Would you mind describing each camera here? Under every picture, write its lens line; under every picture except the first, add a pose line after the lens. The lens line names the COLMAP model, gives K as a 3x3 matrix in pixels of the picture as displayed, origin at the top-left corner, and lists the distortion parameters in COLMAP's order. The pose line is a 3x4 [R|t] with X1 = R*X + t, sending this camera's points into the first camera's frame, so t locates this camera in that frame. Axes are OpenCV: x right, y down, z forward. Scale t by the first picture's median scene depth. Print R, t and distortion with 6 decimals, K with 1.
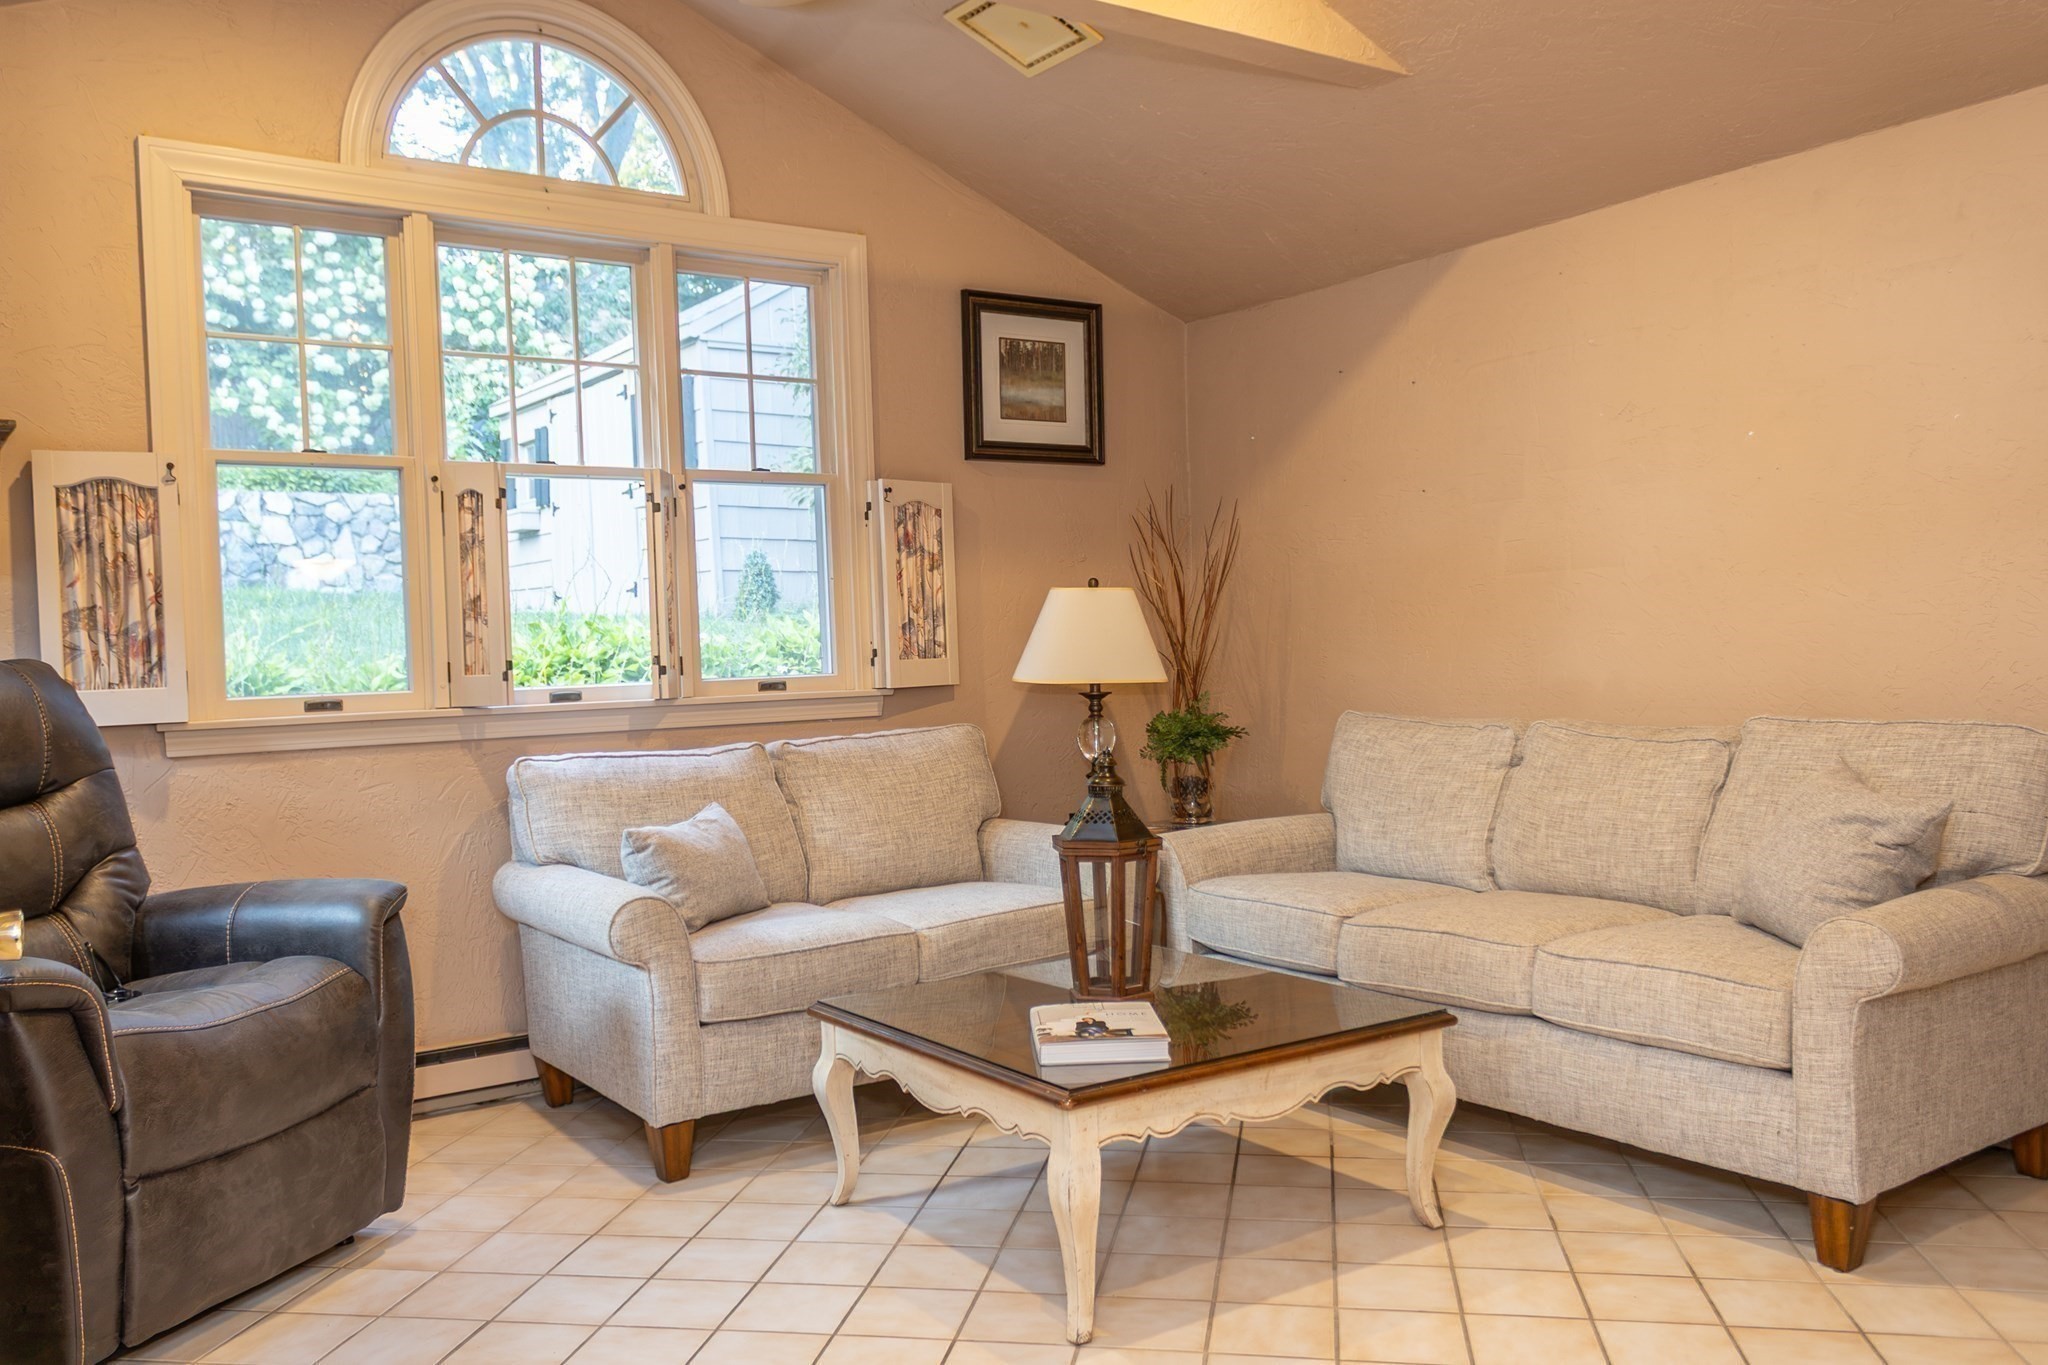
lens RADIAL K [[1636.9, 0, 1003.0], [0, 1636.9, 687.3], [0, 0, 1]] dist [0.034874, -0.042483]
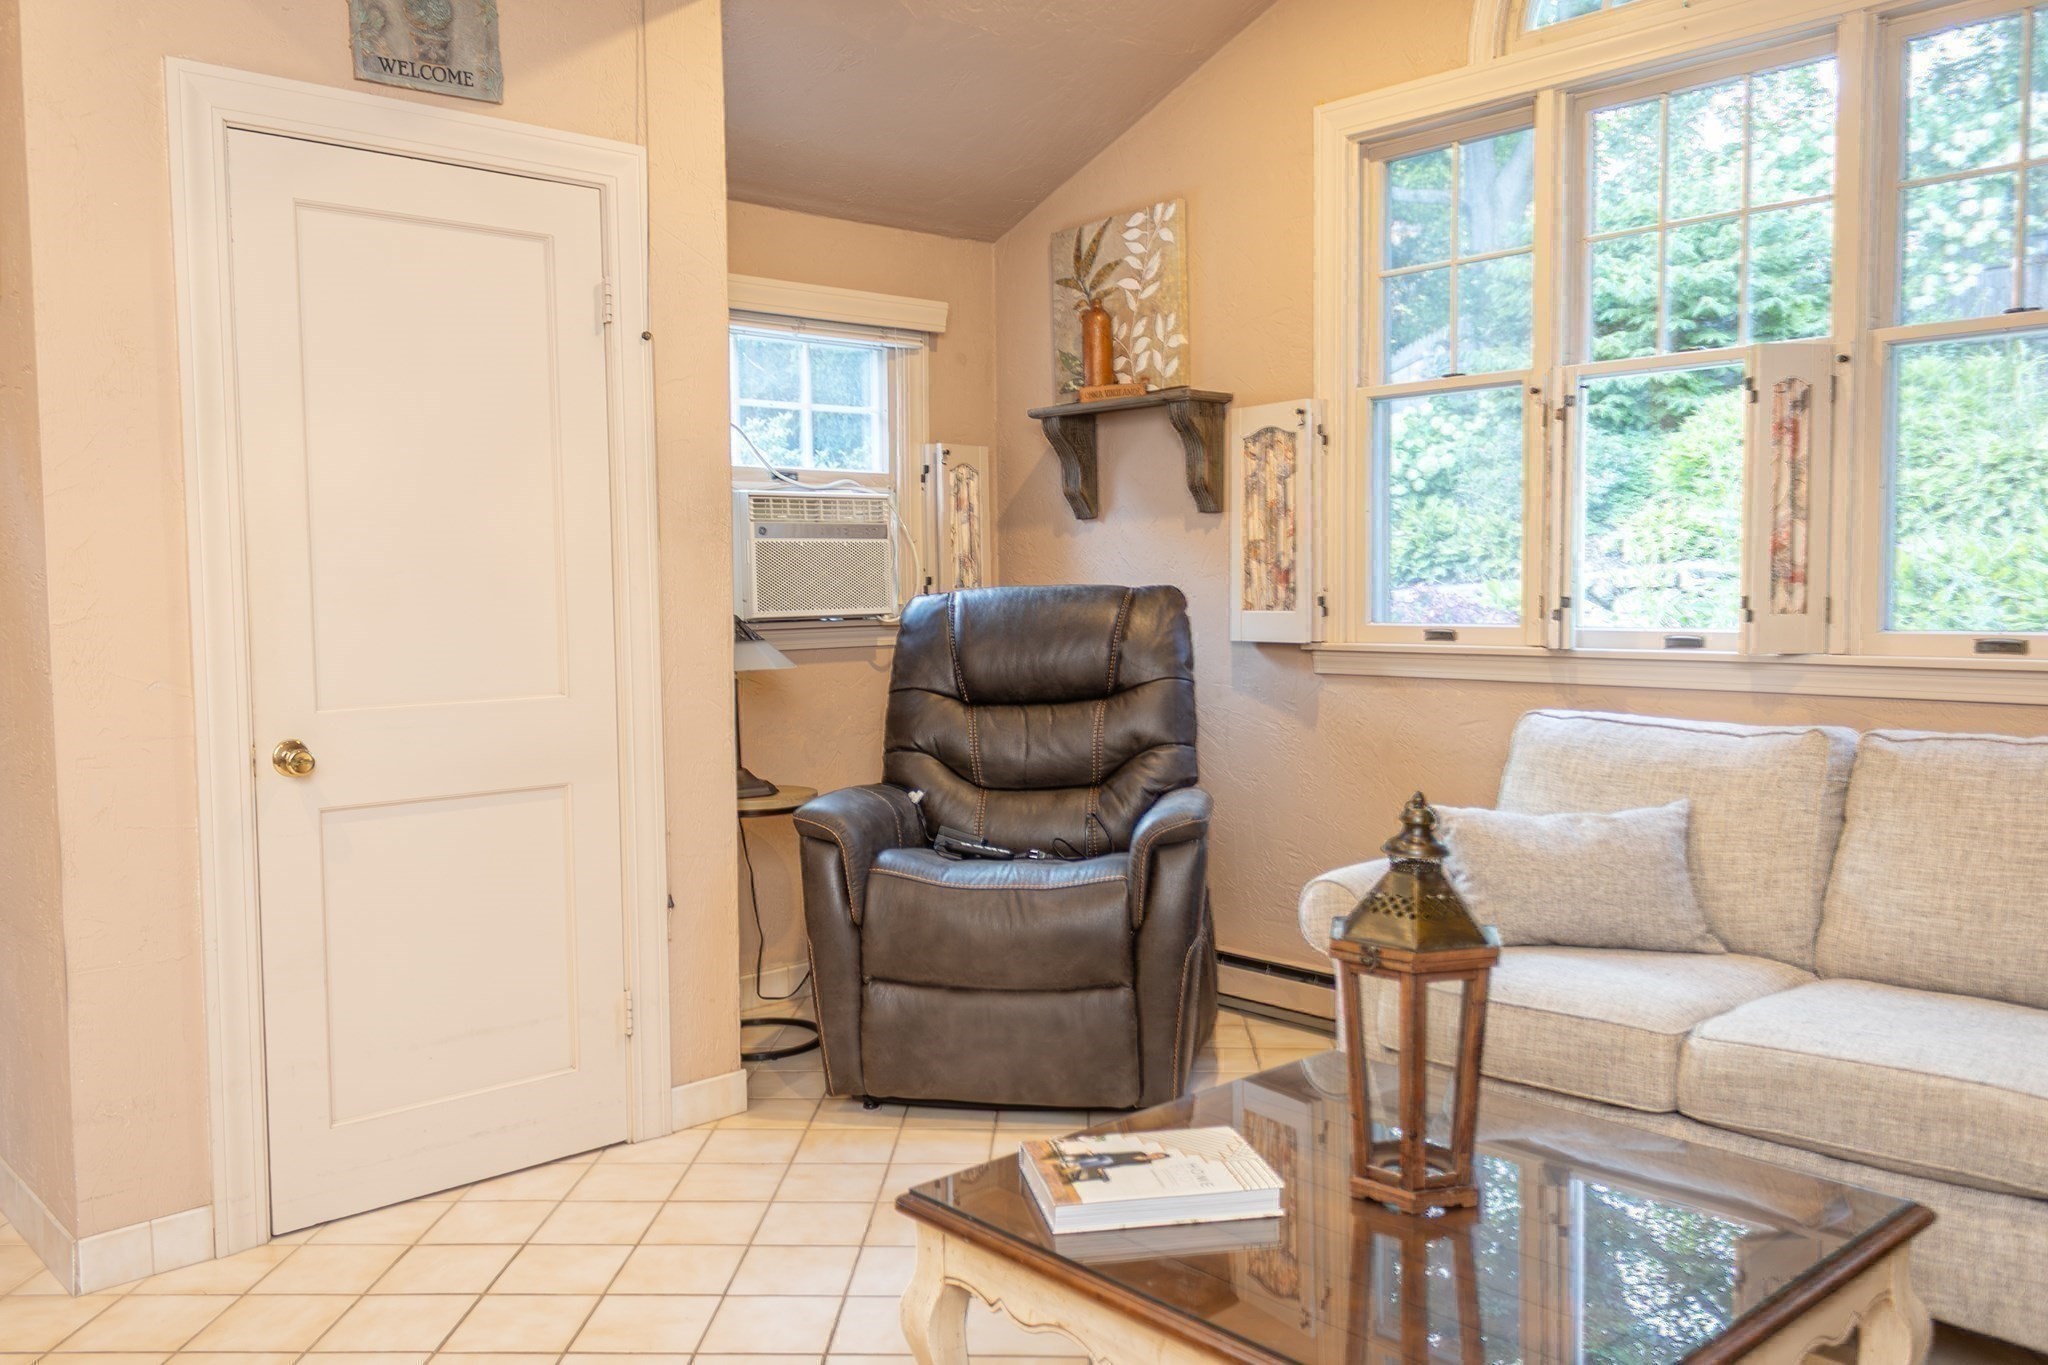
lens RADIAL K [[1636.9, 0, 1002.2], [0, 1636.9, 683.0], [0, 0, 1]] dist [0.034874, -0.042483]
pose [[0.148759, 0.100079, -0.983796, 0.541865], [-0.009219, 0.994963, 0.099821, -0.058233], [0.988831, -0.005780, 0.148932, 0.607877]]
